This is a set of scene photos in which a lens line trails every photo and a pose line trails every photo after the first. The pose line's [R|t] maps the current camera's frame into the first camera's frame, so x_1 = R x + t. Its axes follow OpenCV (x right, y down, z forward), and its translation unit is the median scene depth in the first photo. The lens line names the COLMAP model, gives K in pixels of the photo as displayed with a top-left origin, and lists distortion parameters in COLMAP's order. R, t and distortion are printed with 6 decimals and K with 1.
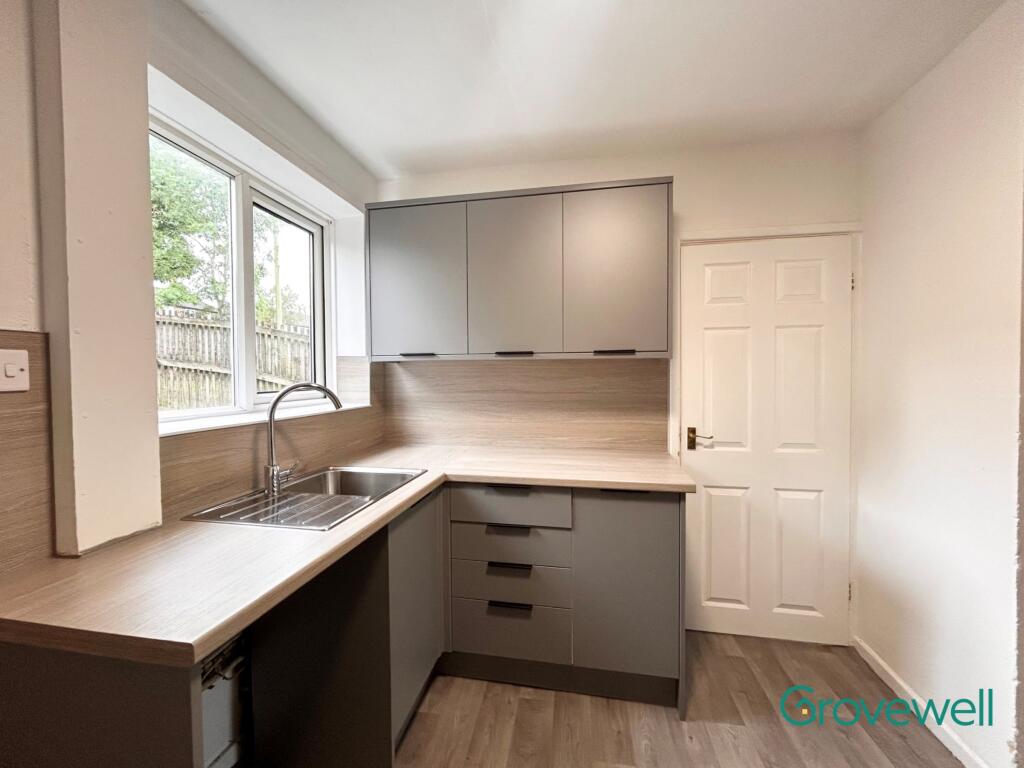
lens RADIAL K [[416.0, 0, 512.0], [0, 416.0, 380.7], [0, 0, 1]] dist [-0.000587, 0.000672]
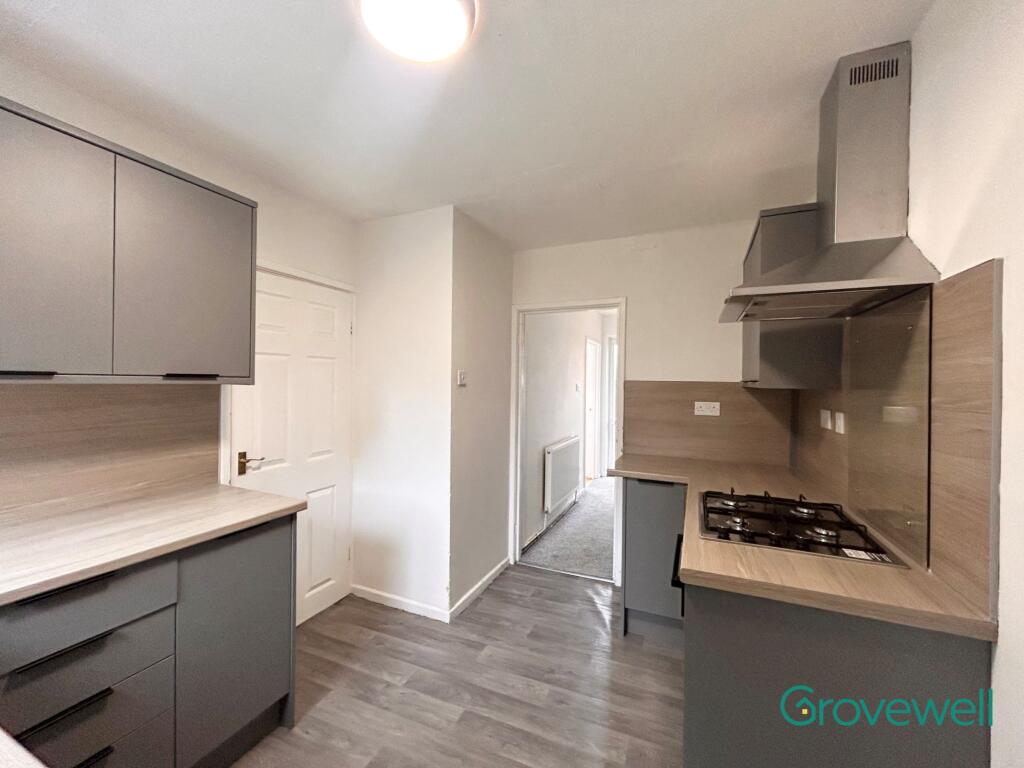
lens RADIAL K [[414.0, 0, 512.0], [0, 414.0, 384.0], [0, 0, 1]] dist [0.002178, 0.000318]
pose [[0.226099, 0.003414, 0.974098, -0.419325], [0.006207, 0.999969, -0.004945, -0.044224], [-0.974085, 0.007165, 0.226070, 0.175659]]
